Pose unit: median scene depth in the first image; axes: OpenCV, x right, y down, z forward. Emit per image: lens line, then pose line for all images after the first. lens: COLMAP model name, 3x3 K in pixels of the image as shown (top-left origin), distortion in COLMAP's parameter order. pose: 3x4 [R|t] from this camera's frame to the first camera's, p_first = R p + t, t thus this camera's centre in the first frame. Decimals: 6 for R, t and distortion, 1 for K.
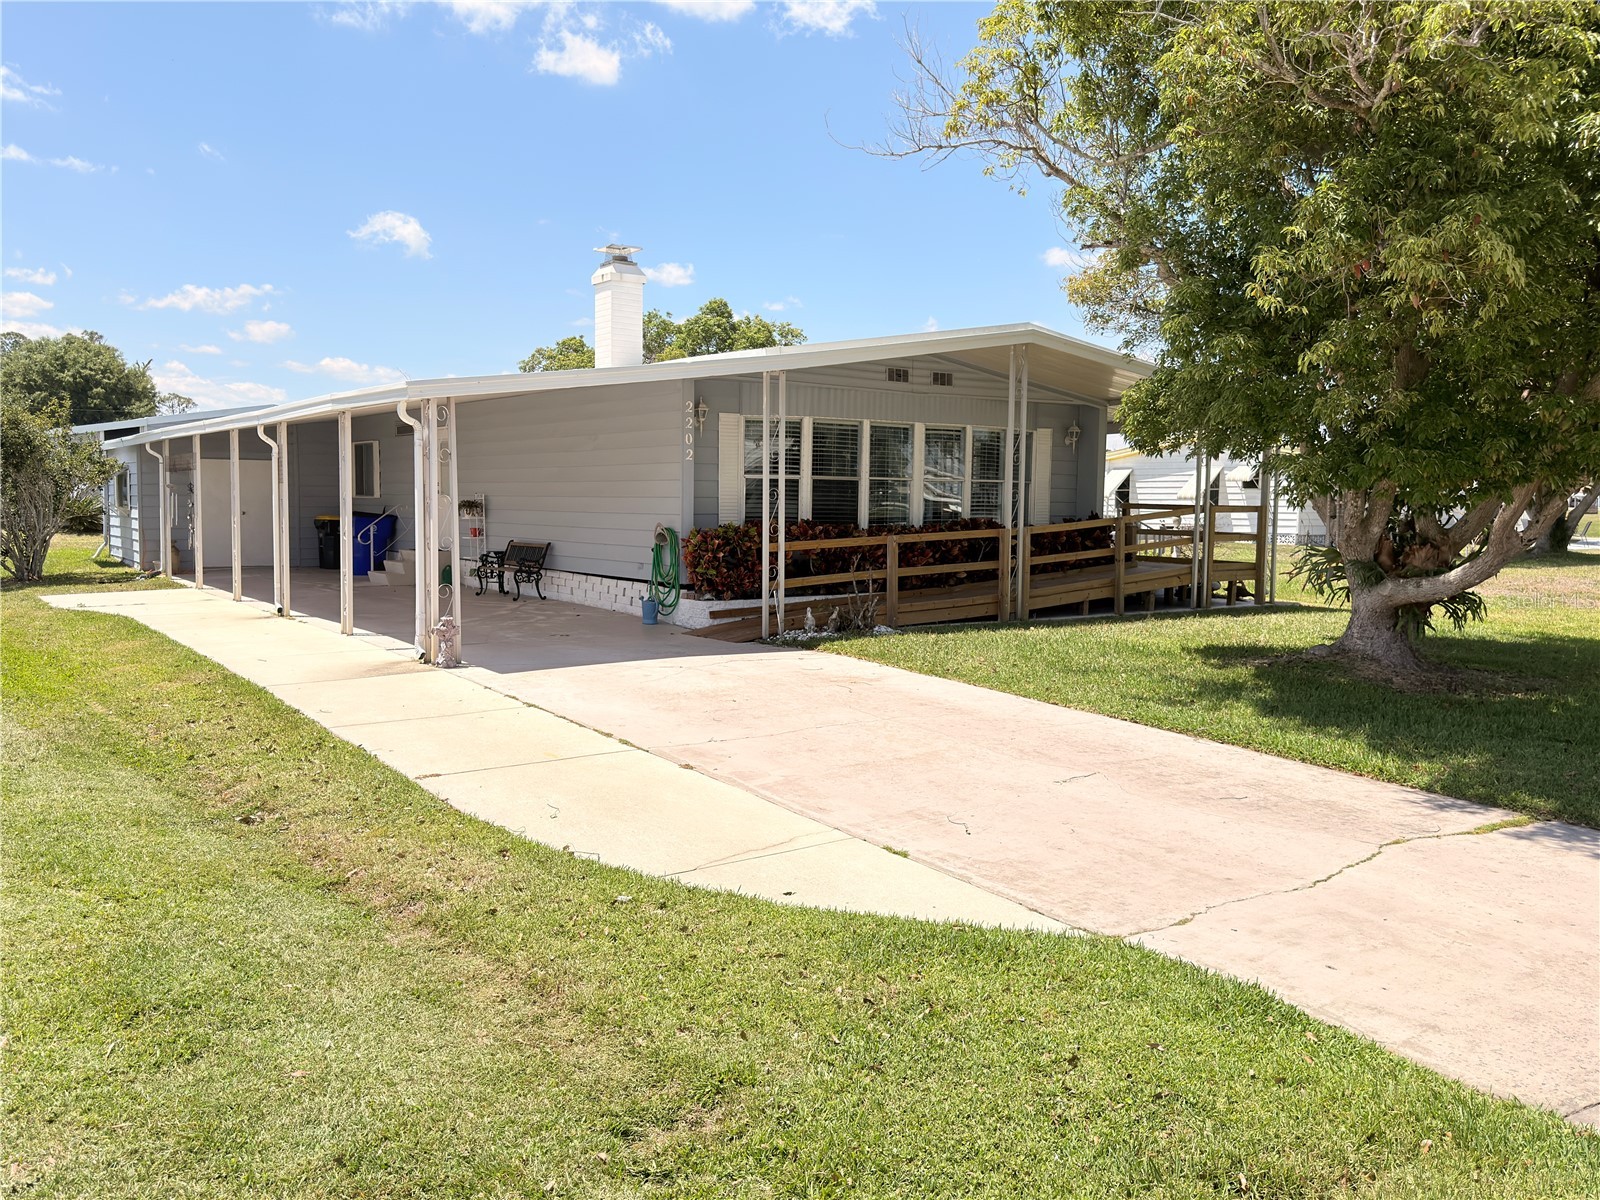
lens RADIAL K [[1307.1, 0, 796.7], [0, 1307.1, 598.7], [0, 0, 1]] dist [0.003711, 0.002010]
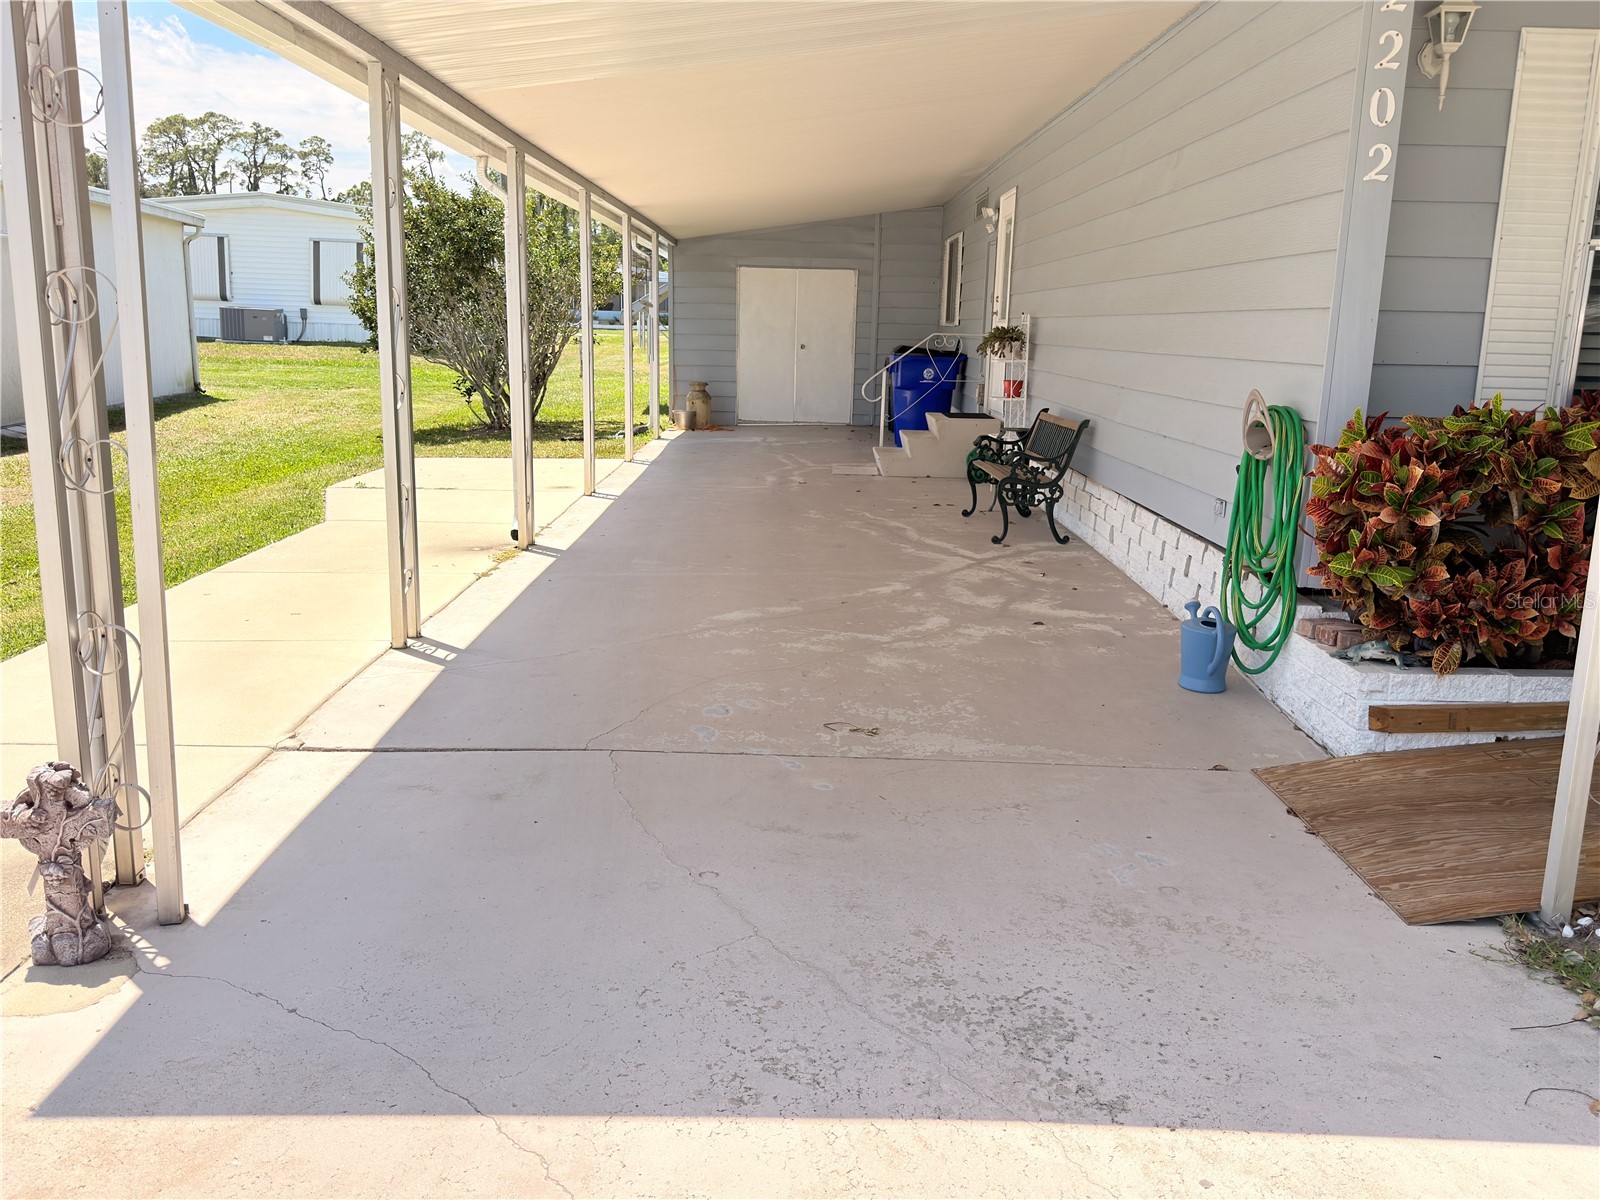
lens RADIAL K [[1307.1, 0, 803.8], [0, 1307.1, 604.7], [0, 0, 1]] dist [0.003711, 0.002010]
pose [[0.820023, 0.131454, -0.557029, -0.009785], [-0.060739, 0.987758, 0.143687, -0.045717], [0.569098, -0.083993, 0.817968, 0.669045]]
